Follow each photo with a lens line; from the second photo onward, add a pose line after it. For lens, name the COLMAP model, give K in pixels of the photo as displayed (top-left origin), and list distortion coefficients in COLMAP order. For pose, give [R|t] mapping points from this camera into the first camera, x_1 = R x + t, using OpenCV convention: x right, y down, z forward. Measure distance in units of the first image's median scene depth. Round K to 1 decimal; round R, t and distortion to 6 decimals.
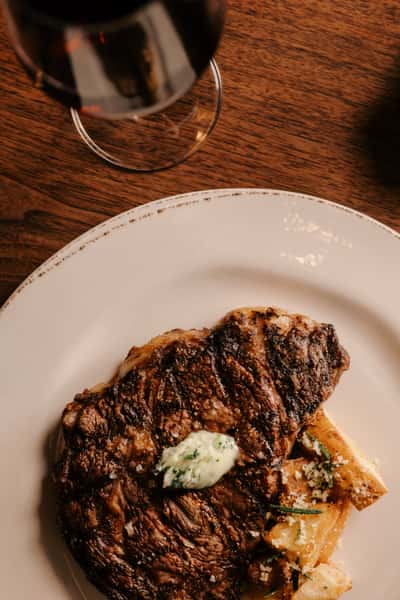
lens RADIAL K [[1235.7, 0, 199.7], [0, 1235.7, 300.0], [0, 0, 1]] dist [-0.092857, 0.000000]
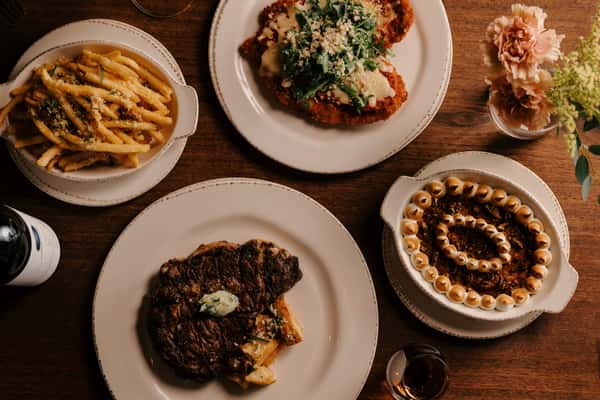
lens RADIAL K [[1235.7, 0, 299.9], [0, 1235.7, 200.4], [0, 0, 1]] dist [-0.092857, 0.000000]
pose [[0.967479, 0.252462, 0.015715, 0.054413], [-0.251663, 0.966956, -0.040778, 0.011196], [-0.025490, 0.035497, 0.999045, -1.104012]]
